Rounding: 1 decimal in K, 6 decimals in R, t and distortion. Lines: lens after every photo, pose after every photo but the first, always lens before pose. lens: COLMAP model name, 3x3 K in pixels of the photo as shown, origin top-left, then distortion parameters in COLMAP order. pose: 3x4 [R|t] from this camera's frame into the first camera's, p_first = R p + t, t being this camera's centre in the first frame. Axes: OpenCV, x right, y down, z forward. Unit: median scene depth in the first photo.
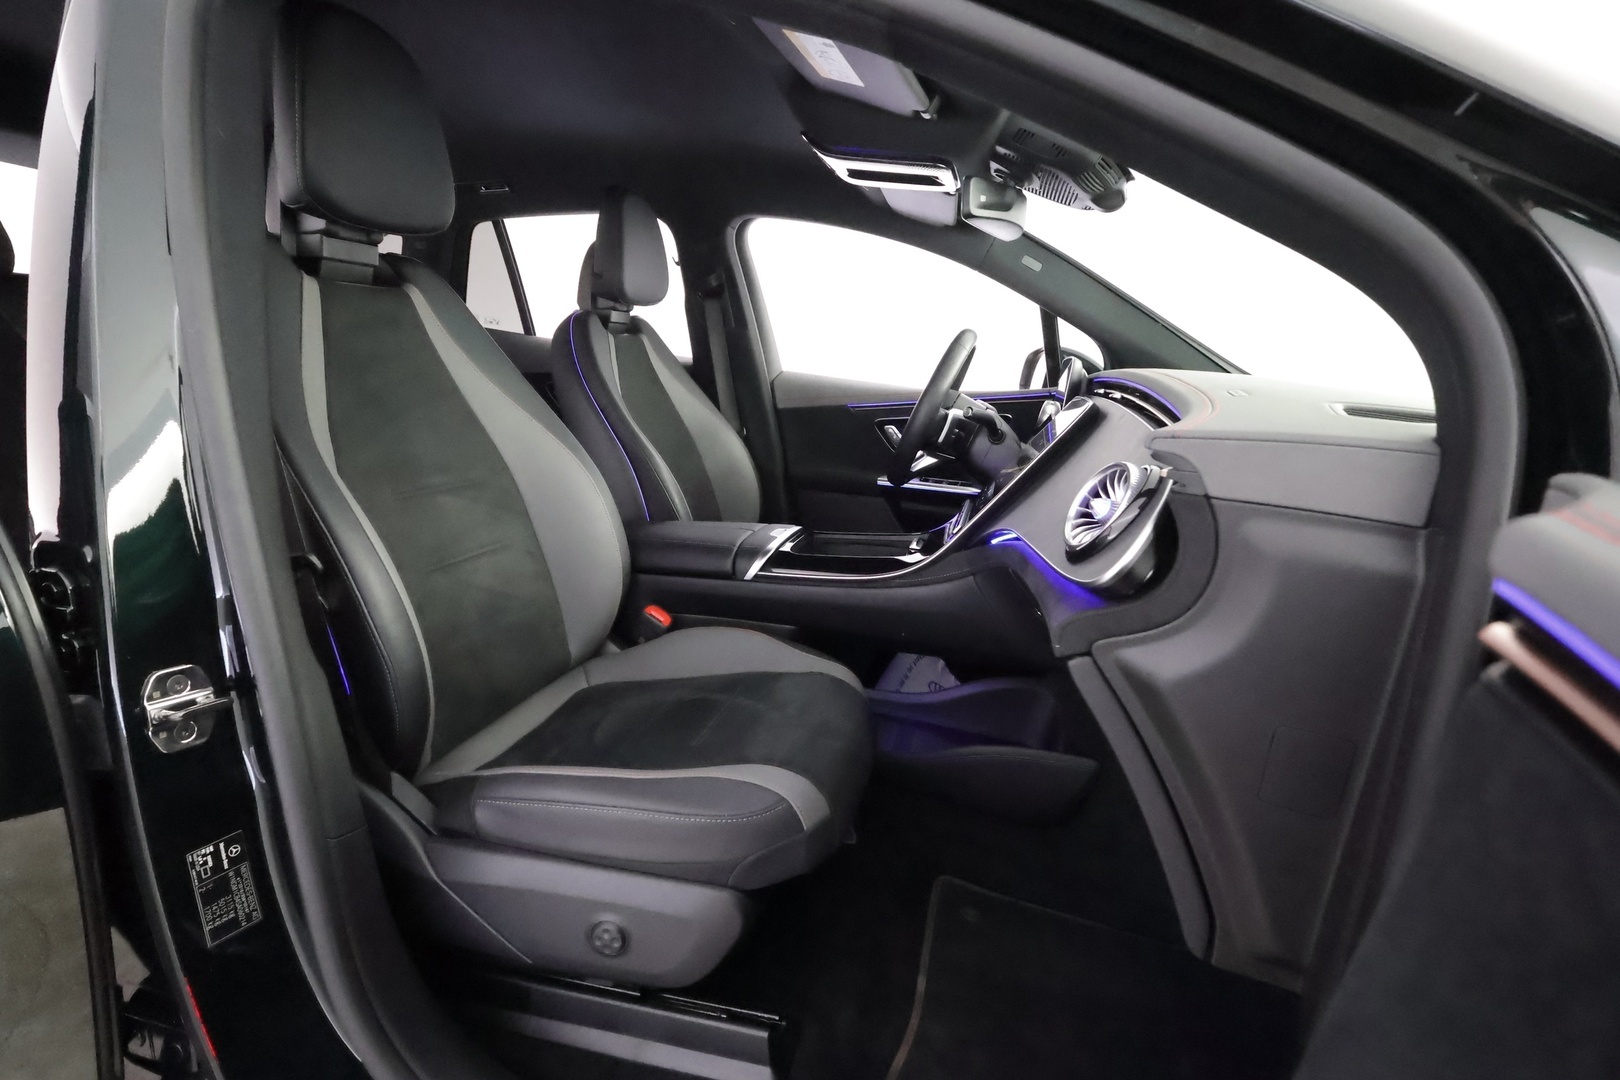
lens RADIAL K [[749.4, 0, 809.4], [0, 749.4, 539.6], [0, 0, 1]] dist [0.003632, -0.001126]
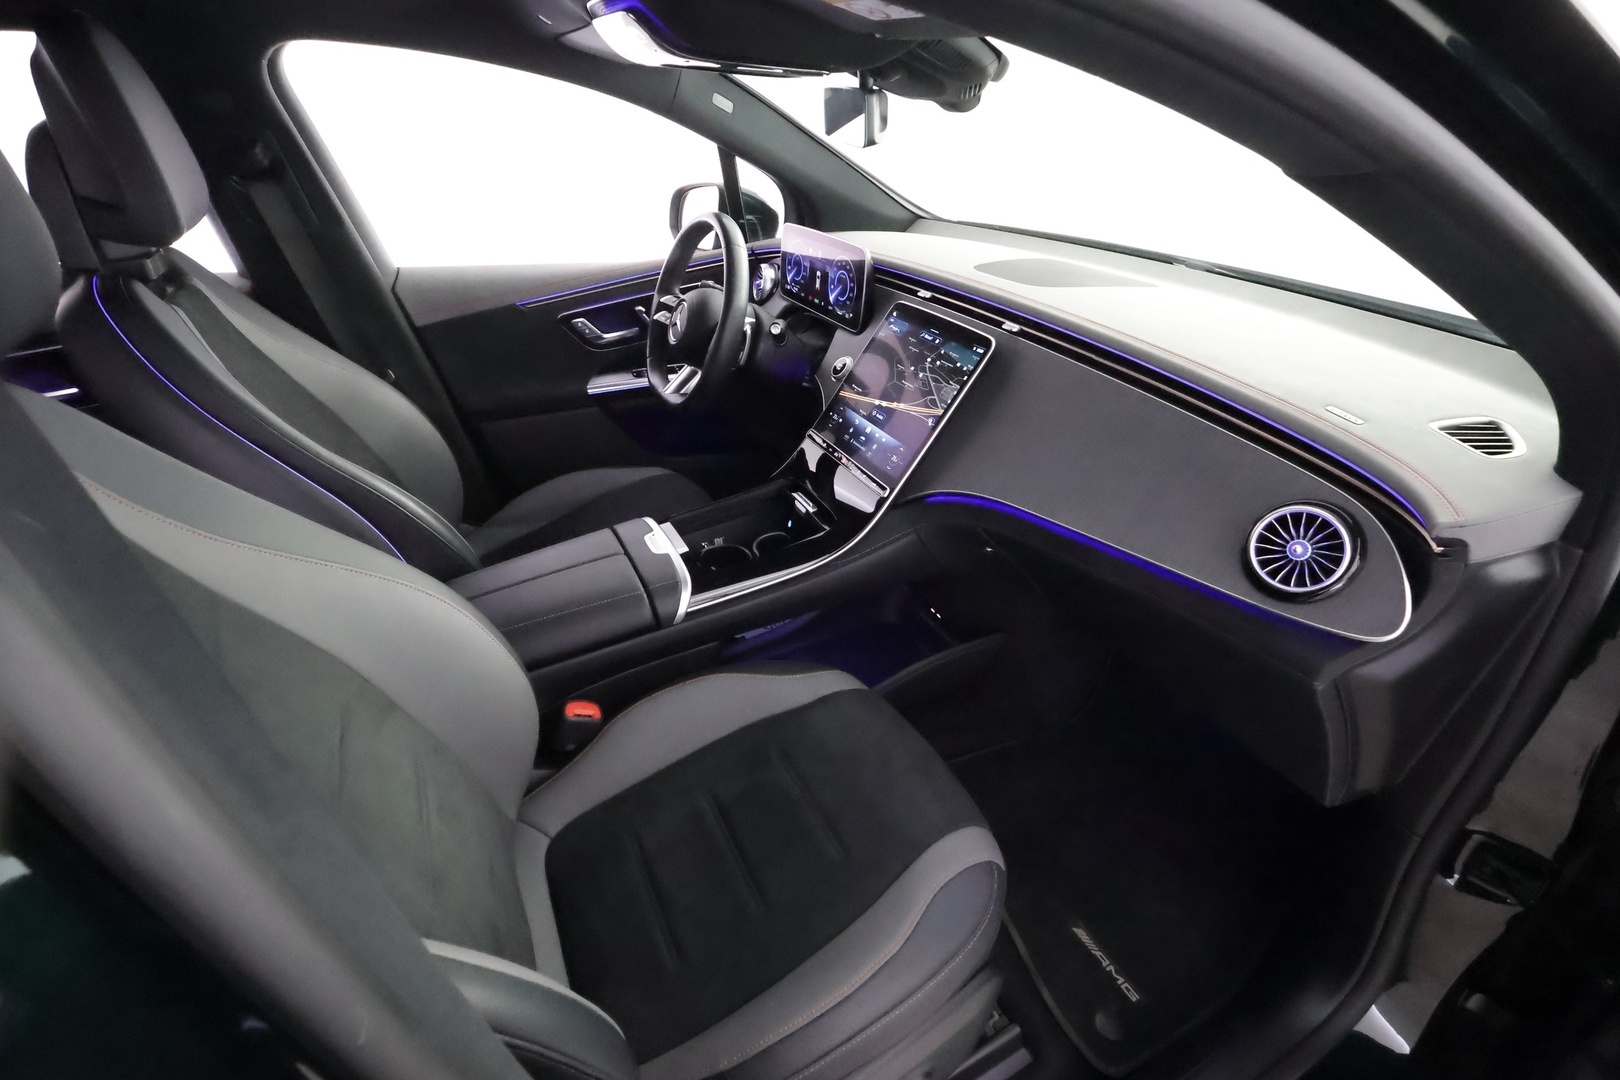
lens RADIAL K [[749.4, 0, 805.8], [0, 749.4, 541.9], [0, 0, 1]] dist [0.003632, -0.001126]
pose [[0.745883, -0.396040, 0.535547, -0.421134], [0.201533, 0.900531, 0.385263, -0.346999], [-0.634857, -0.179431, 0.751506, 0.331436]]
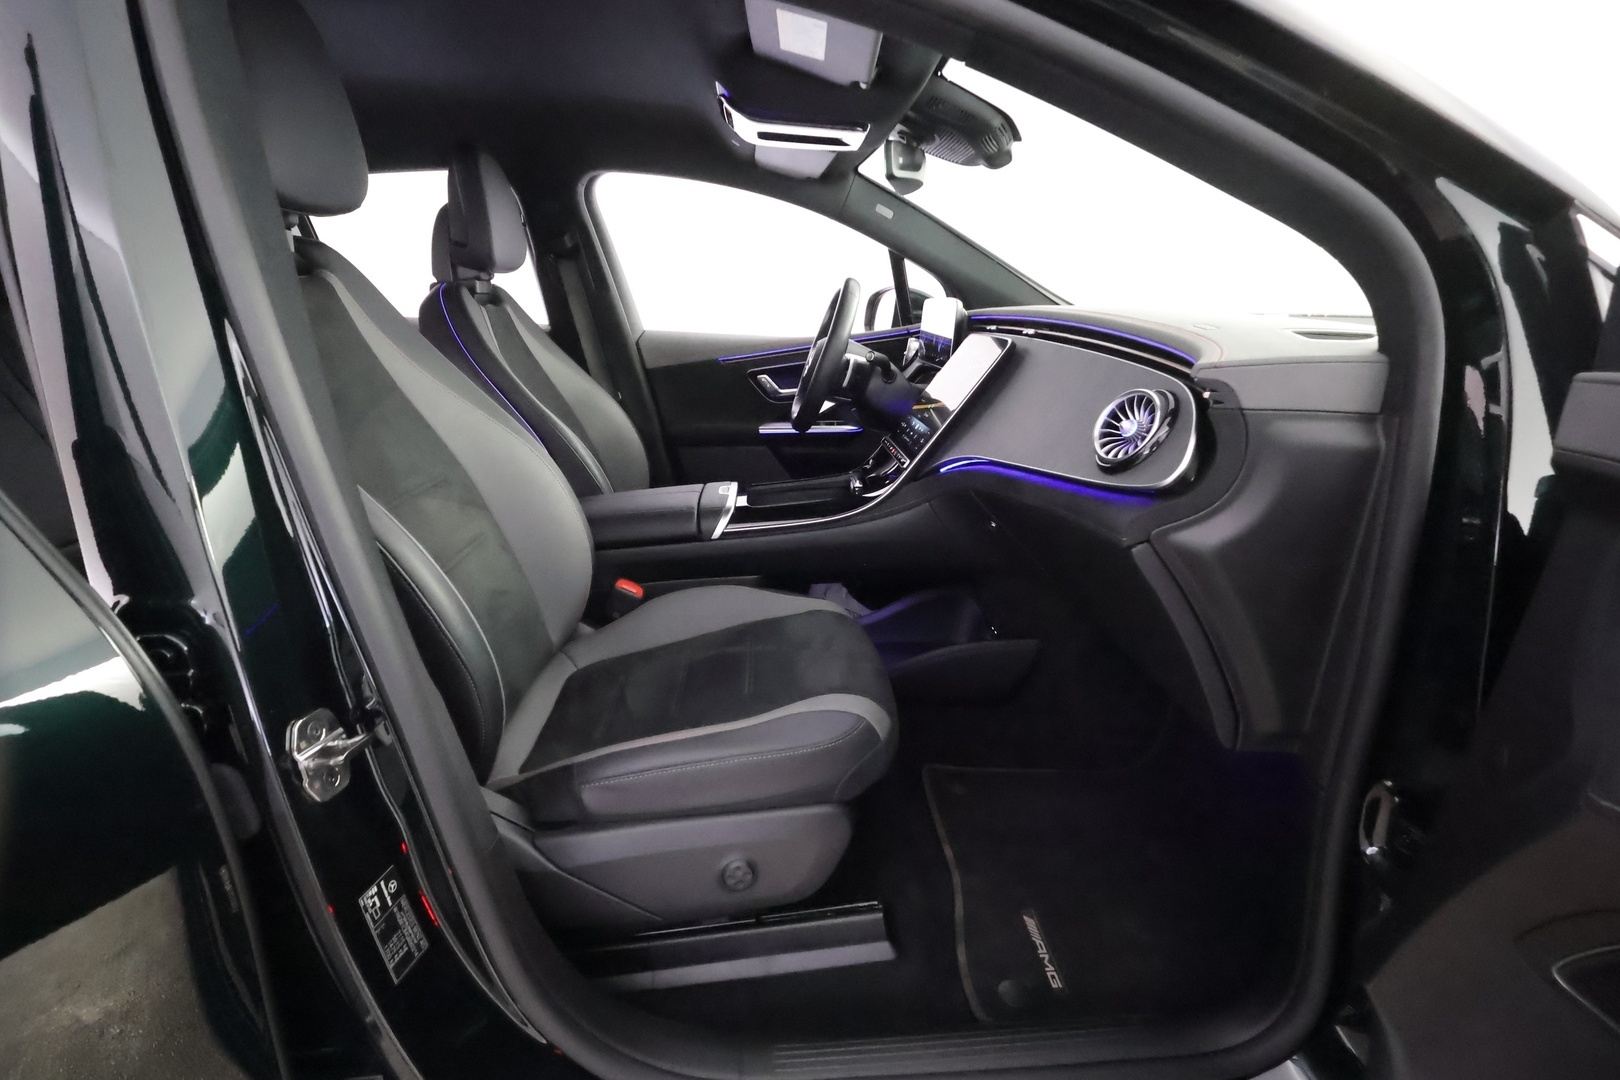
lens RADIAL K [[749.4, 0, 809.1], [0, 749.4, 537.5], [0, 0, 1]] dist [0.003632, -0.001126]
pose [[0.948099, -0.158011, 0.275935, -0.269092], [0.138487, 0.986358, 0.088993, -0.024666], [-0.286232, -0.046161, 0.957048, -0.035862]]
